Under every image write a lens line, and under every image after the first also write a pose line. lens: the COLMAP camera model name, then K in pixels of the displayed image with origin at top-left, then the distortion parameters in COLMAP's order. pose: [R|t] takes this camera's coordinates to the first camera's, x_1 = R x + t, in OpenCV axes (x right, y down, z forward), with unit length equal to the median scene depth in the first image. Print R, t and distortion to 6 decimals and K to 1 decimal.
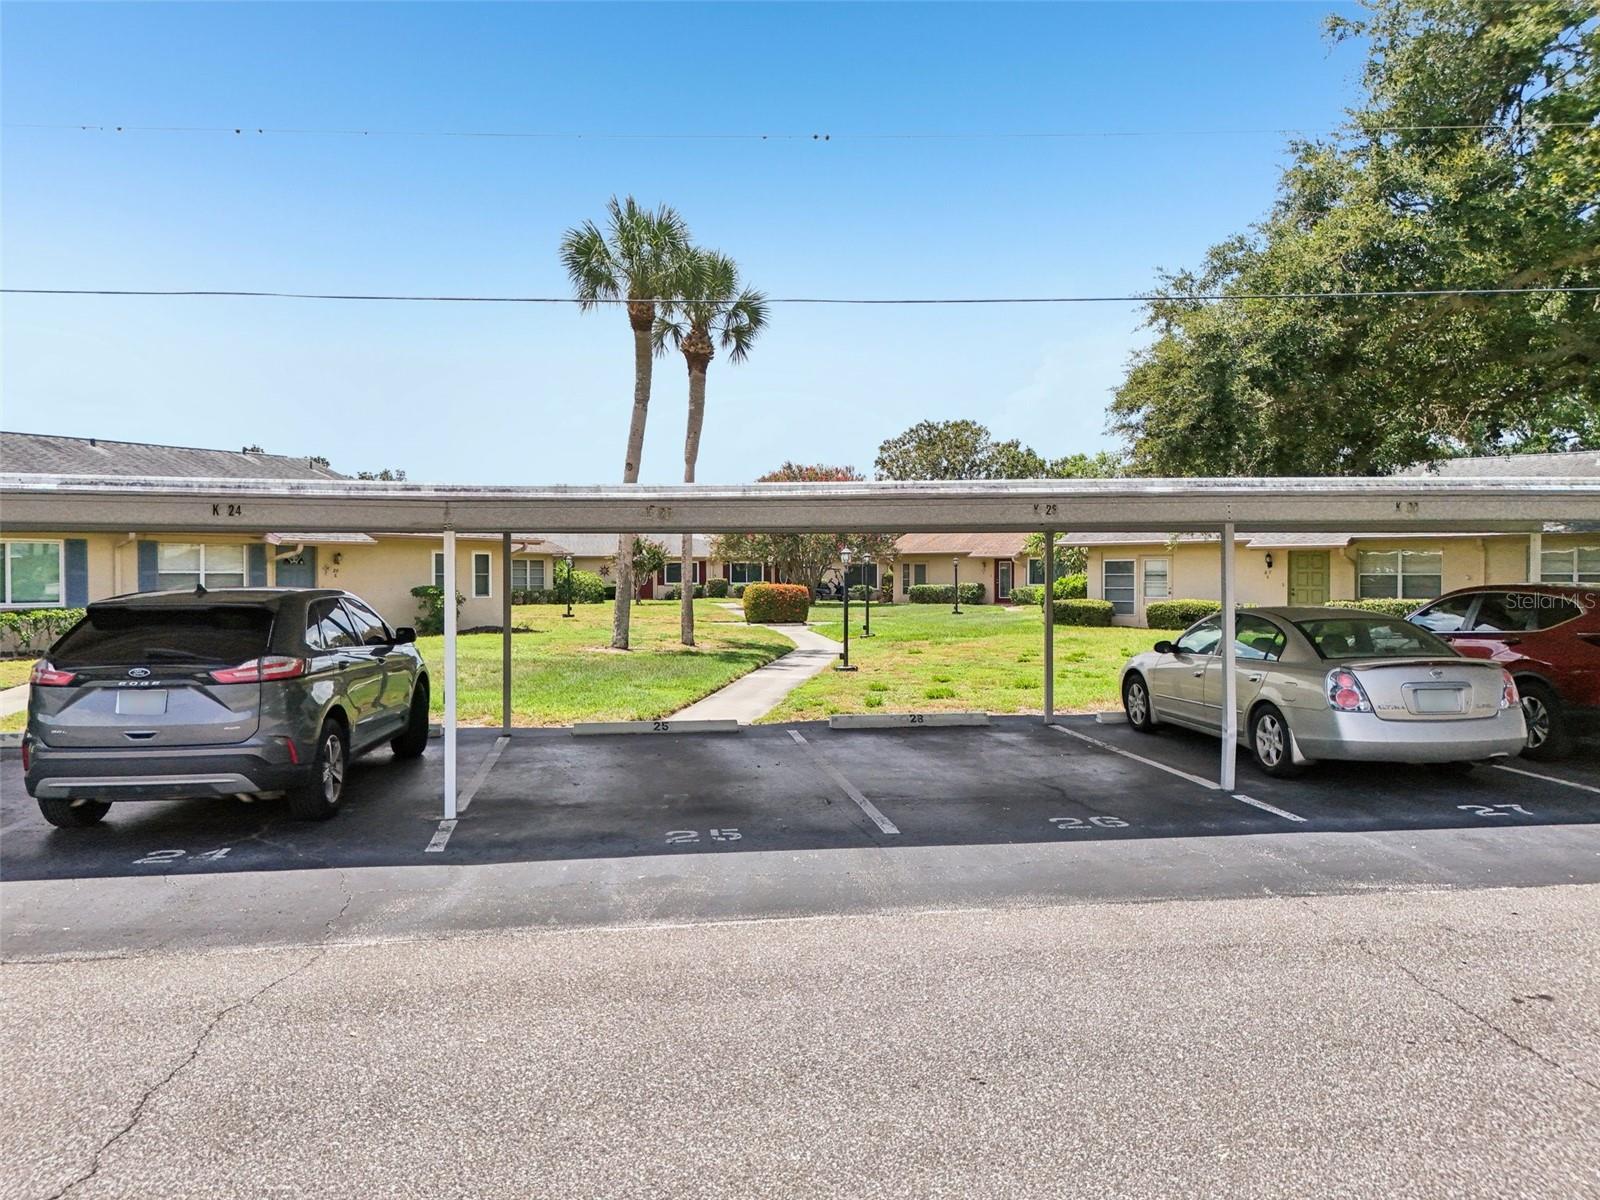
lens RADIAL K [[1171.1, 0, 798.2], [0, 1171.1, 599.3], [0, 0, 1]] dist [0.058067, -0.008075]
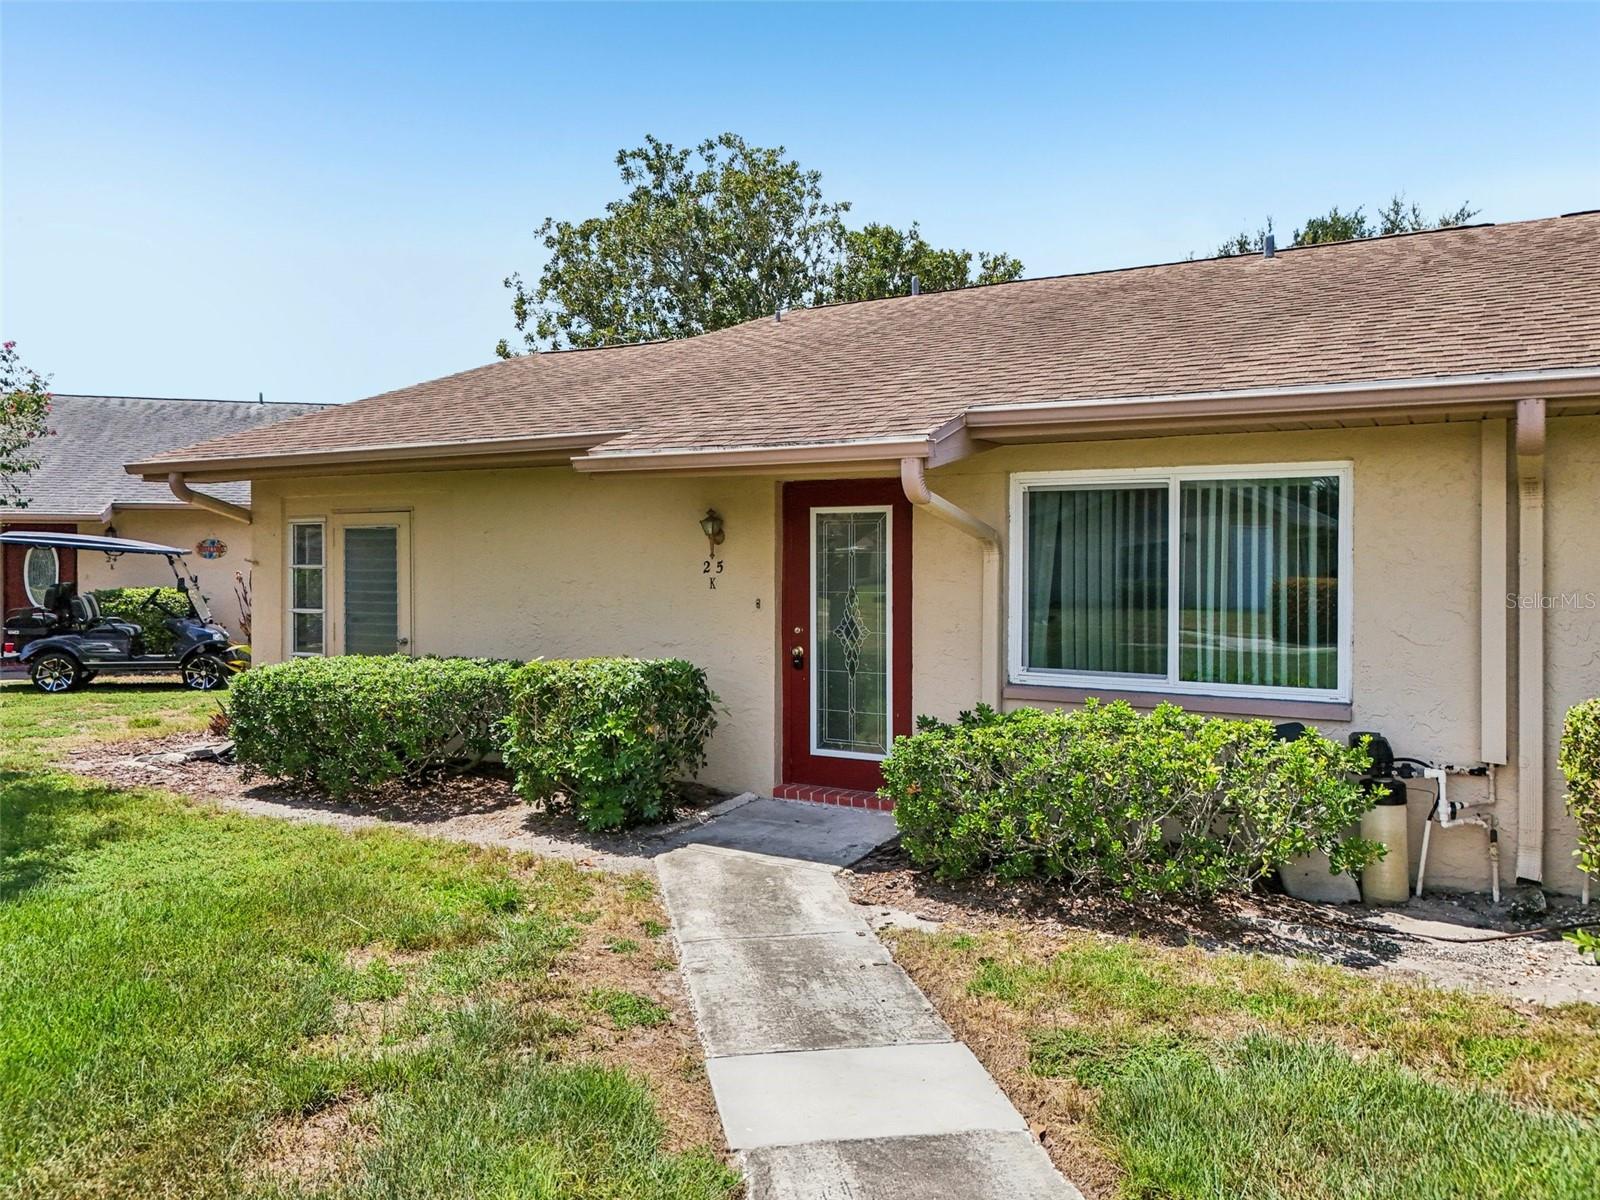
lens RADIAL K [[1171.1, 0, 806.4], [0, 1171.1, 585.7], [0, 0, 1]] dist [0.058067, -0.008075]
pose [[0.992217, -0.004003, 0.124459, 0.499188], [0.002560, 0.999928, 0.011756, -0.077906], [-0.124497, -0.011346, 0.992155, 2.802557]]
